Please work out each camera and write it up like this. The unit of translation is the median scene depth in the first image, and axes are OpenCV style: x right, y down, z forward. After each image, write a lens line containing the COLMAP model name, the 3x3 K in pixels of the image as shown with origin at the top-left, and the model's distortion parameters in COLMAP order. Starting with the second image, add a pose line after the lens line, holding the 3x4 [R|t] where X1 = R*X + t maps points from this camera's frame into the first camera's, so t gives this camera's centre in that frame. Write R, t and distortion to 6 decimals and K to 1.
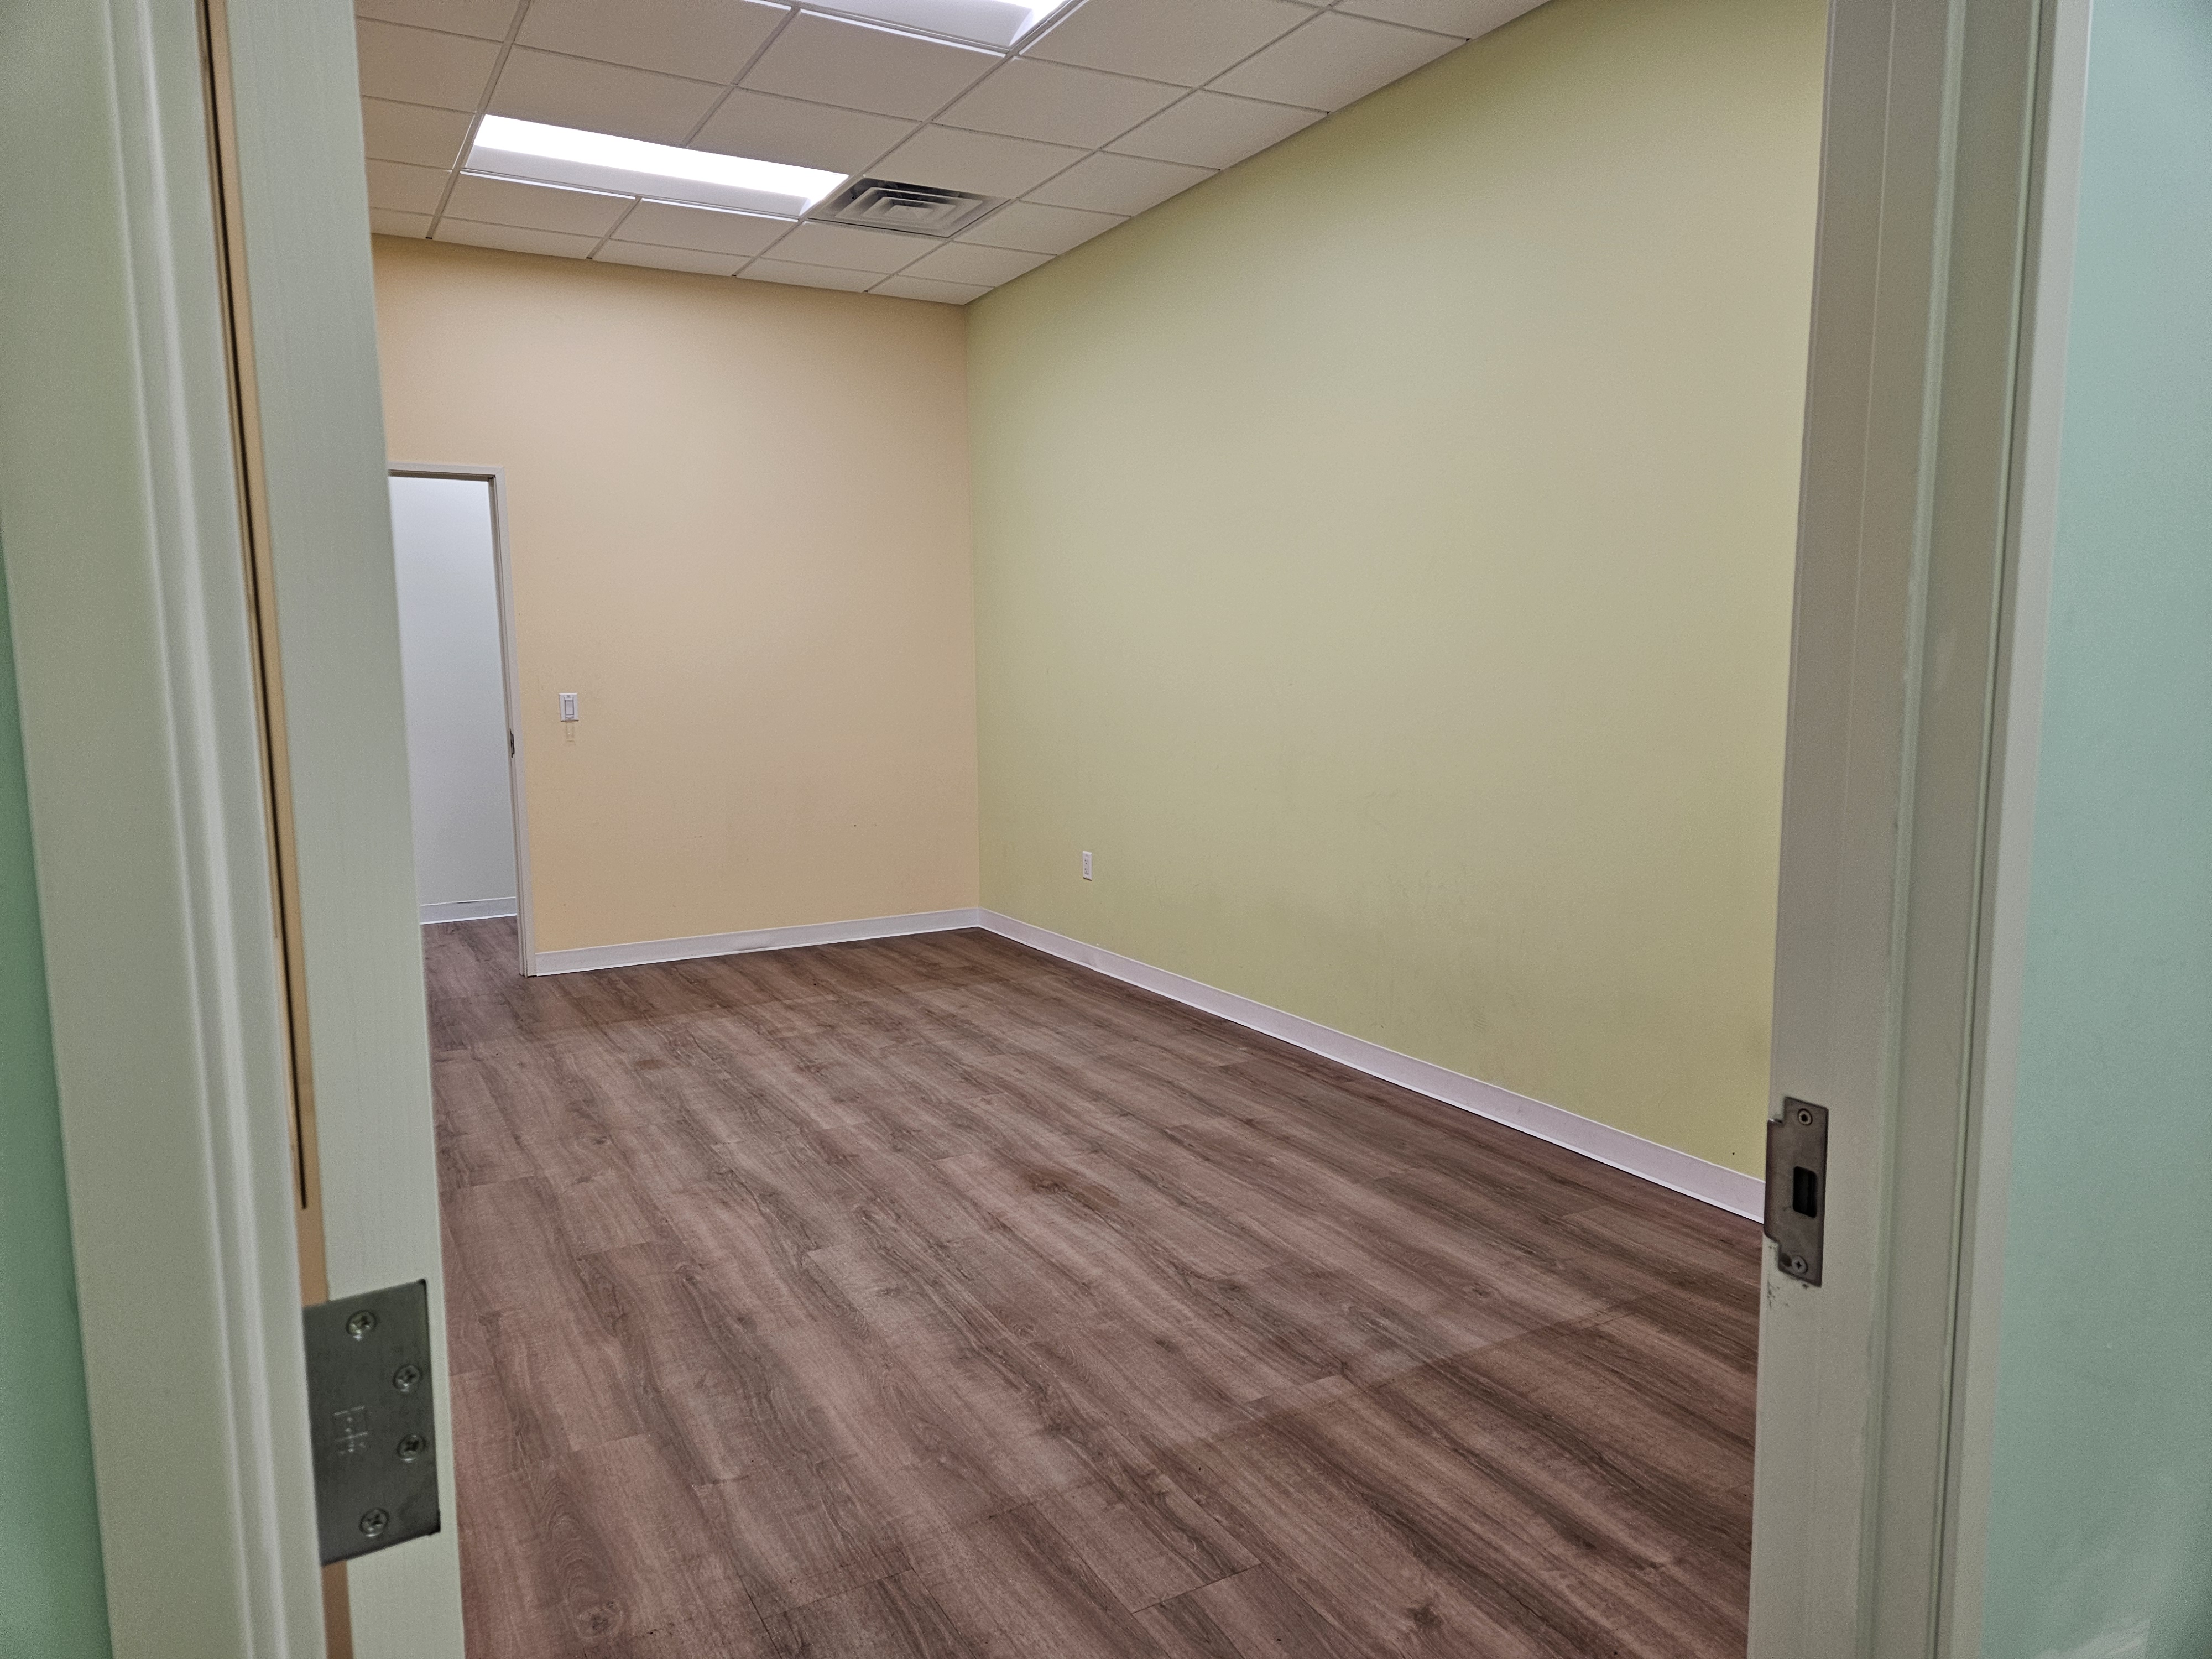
lens RADIAL K [[1446.8, 0, 1106.0], [0, 1446.8, 829.5], [0, 0, 1]] dist [0.000693, 0.000199]
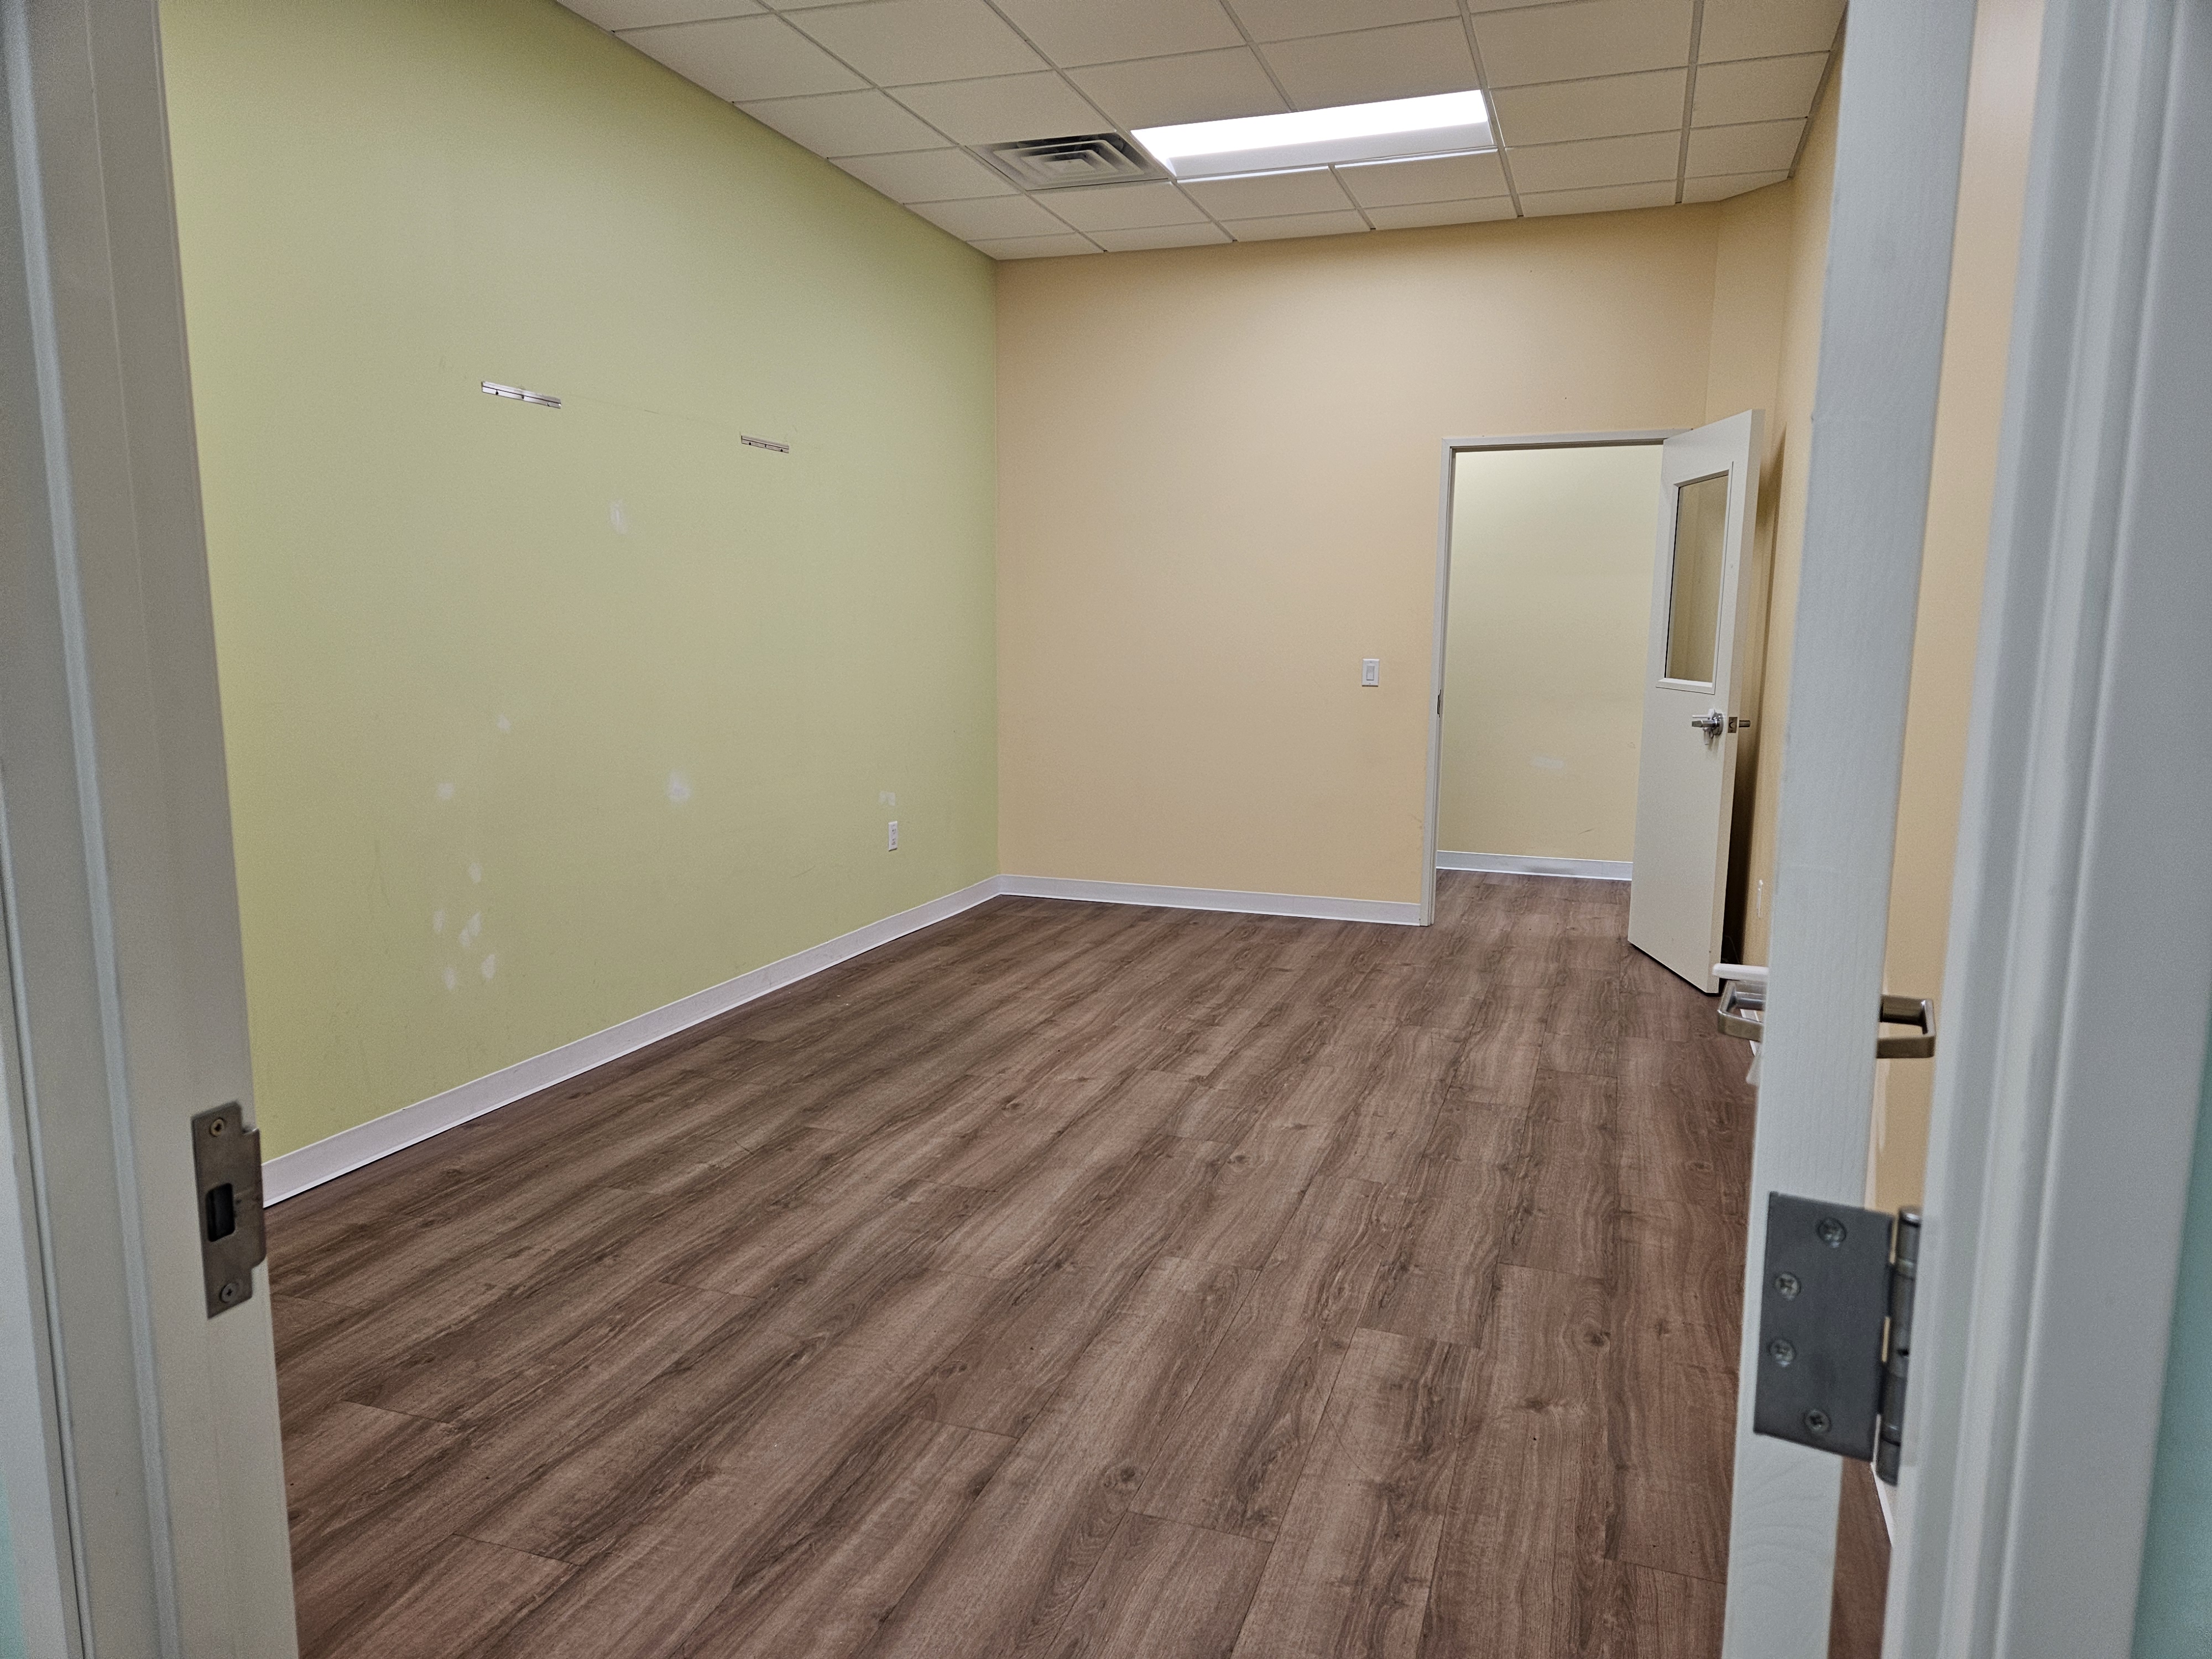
lens RADIAL K [[1458.8, 0, 1102.3], [0, 1458.8, 861.7], [0, 0, 1]] dist [0.004077, 0.001124]
pose [[0.646612, 0.128673, -0.751888, 0.439246], [-0.097144, 0.991535, 0.086143, -0.030772], [0.756608, 0.017340, 0.653638, 0.243923]]
